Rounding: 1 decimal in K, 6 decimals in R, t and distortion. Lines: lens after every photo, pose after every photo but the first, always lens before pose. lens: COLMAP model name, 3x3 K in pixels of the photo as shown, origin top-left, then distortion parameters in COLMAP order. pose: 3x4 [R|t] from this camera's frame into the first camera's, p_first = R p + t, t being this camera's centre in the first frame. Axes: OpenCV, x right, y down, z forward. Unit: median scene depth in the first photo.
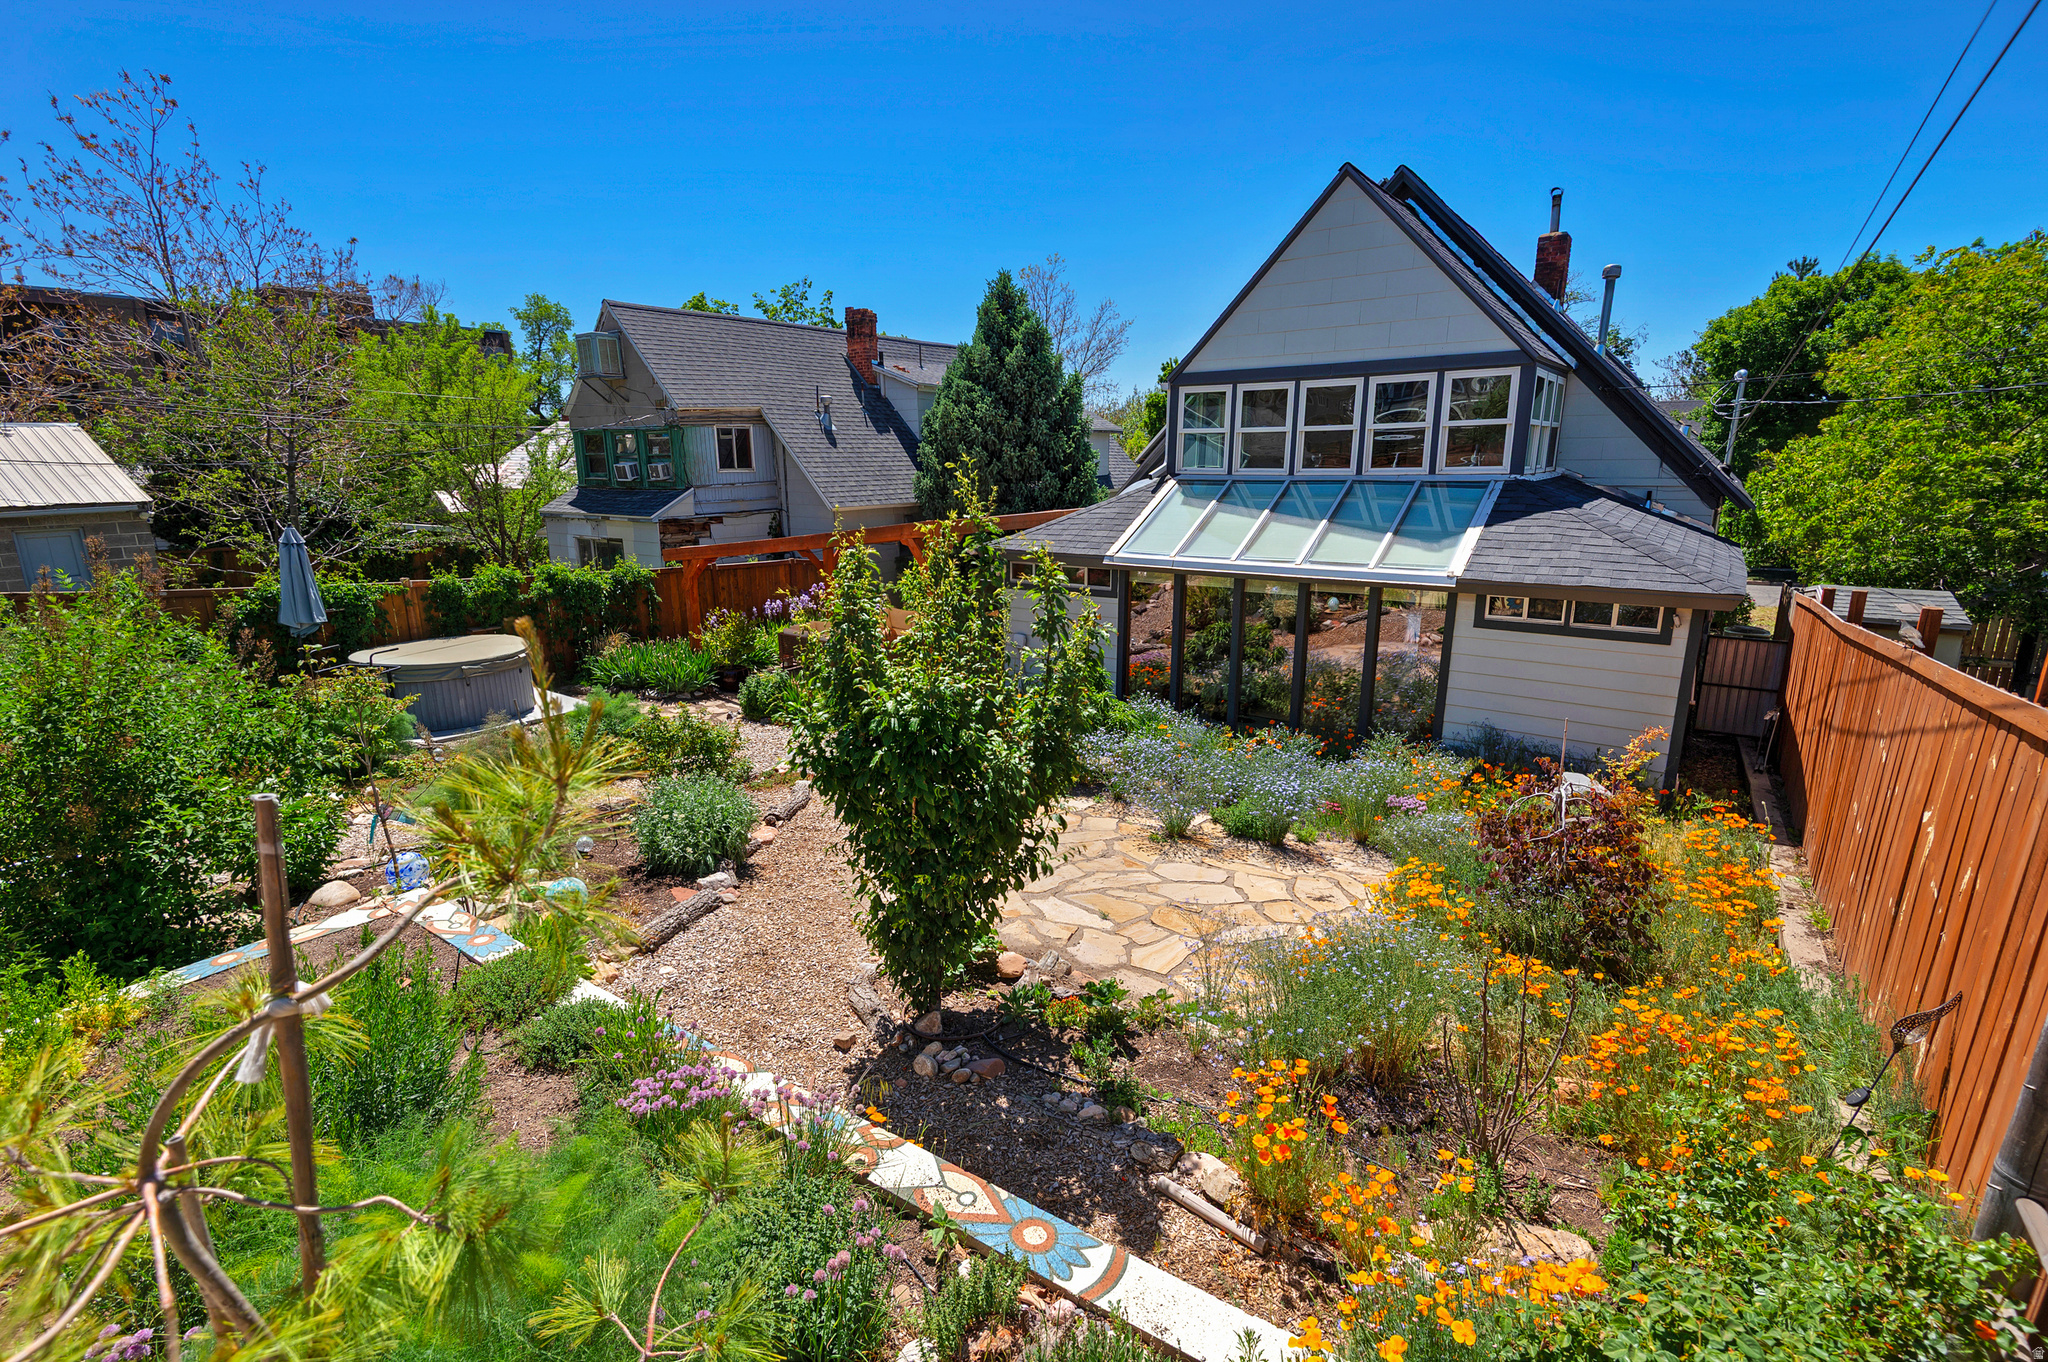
lens RADIAL K [[958.6, 0, 984.0], [0, 958.6, 707.3], [0, 0, 1]] dist [0.030044, -0.020820]
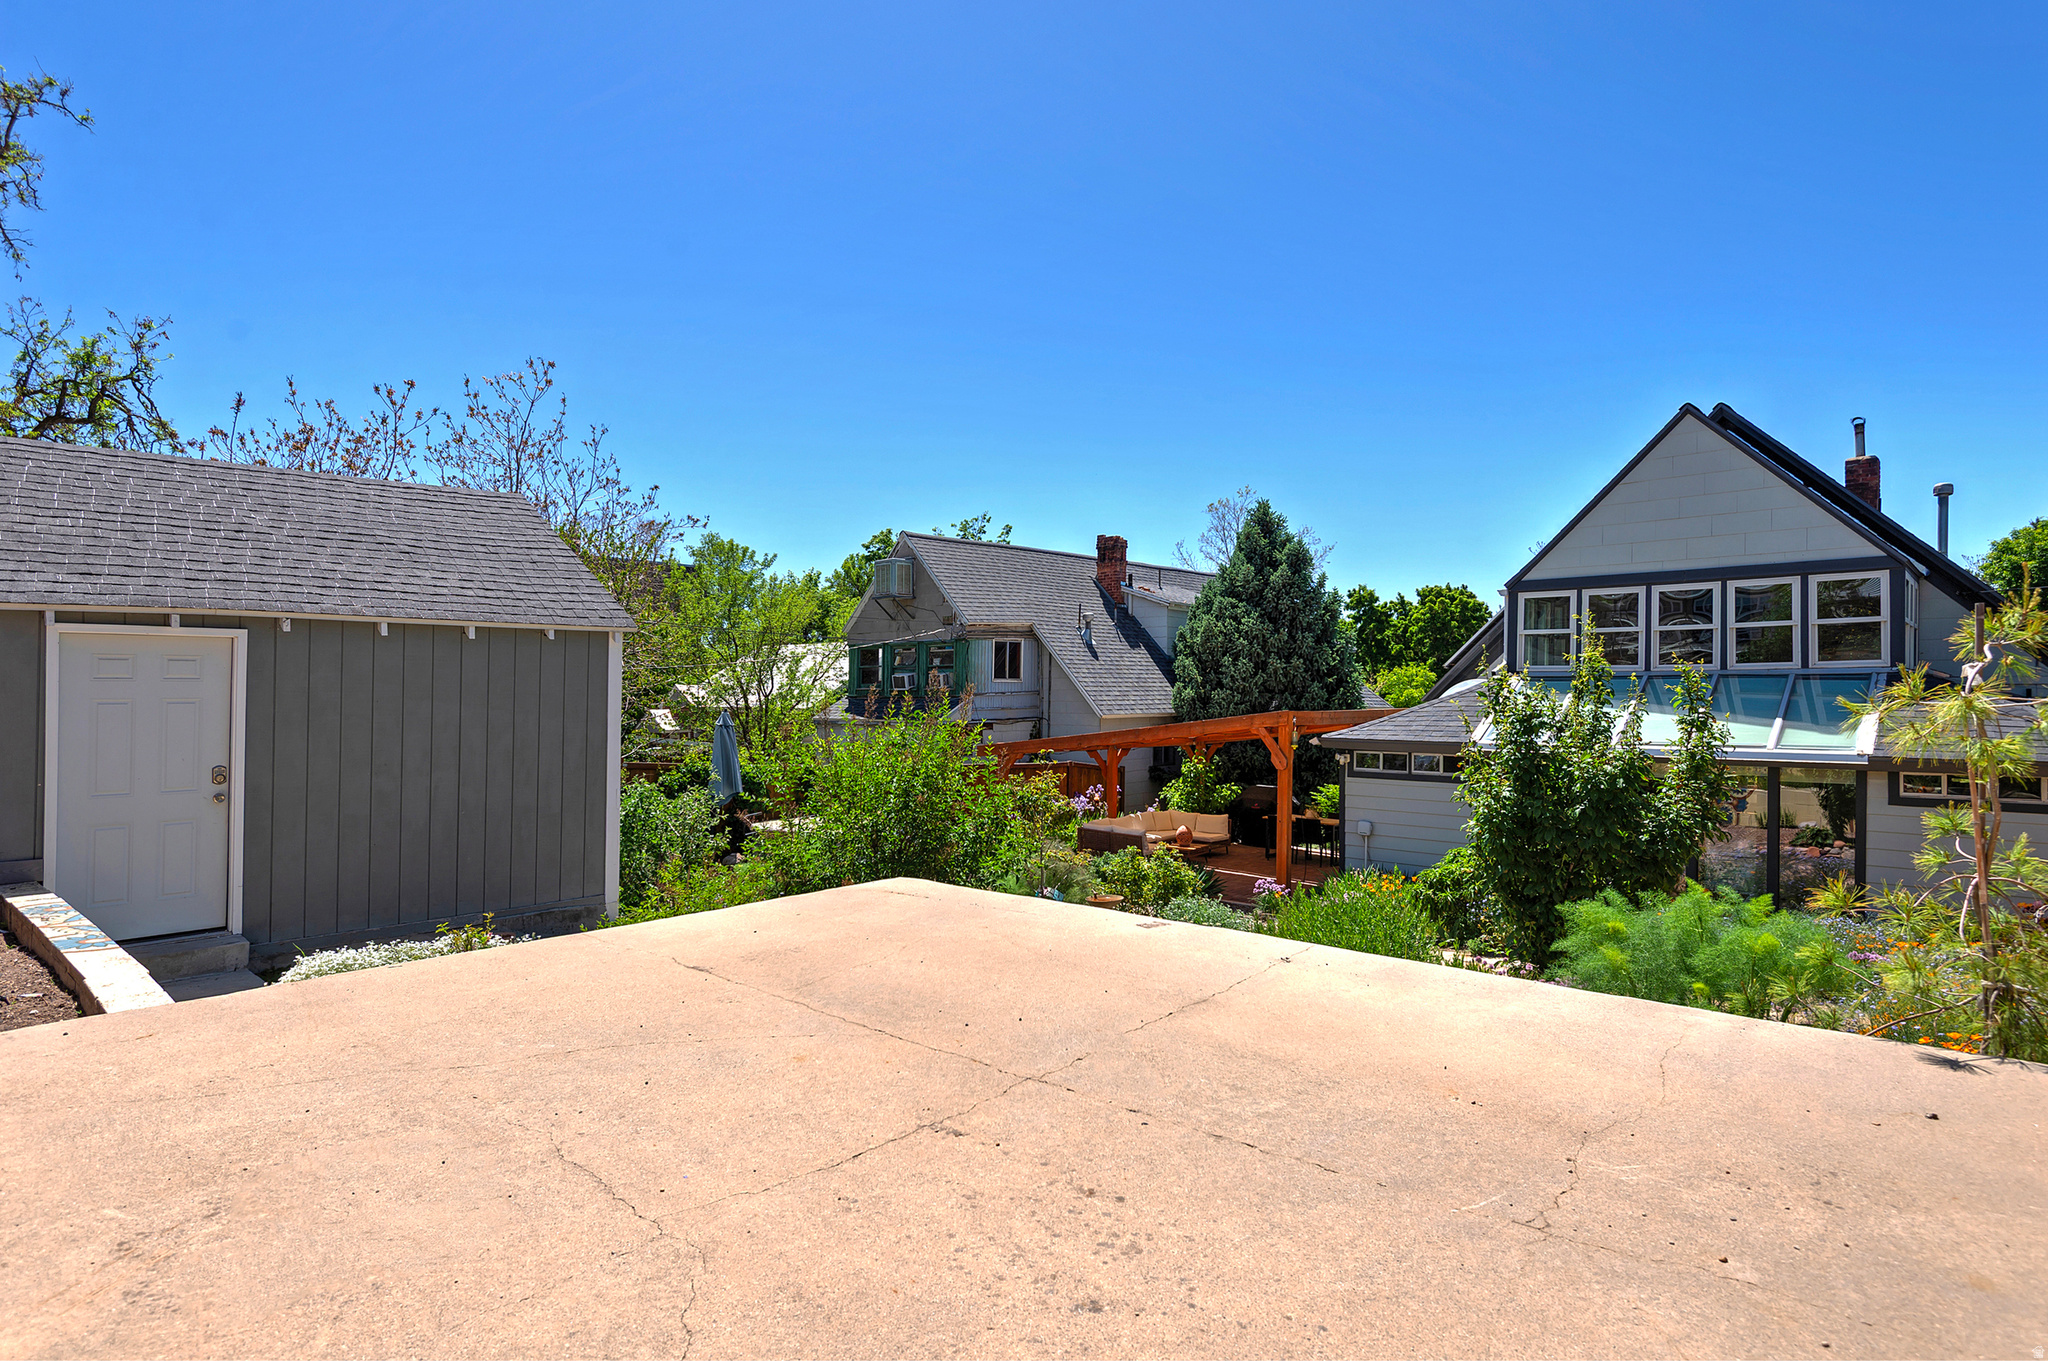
lens RADIAL K [[1068.2, 0, 958.0], [0, 1068.2, 720.8], [0, 0, 1]] dist [0.027516, -0.030156]
pose [[0.991664, 0.009735, -0.128483, -0.161049], [-0.038596, 0.973800, -0.224105, 0.060290], [0.122935, 0.227196, 0.966059, -0.123242]]
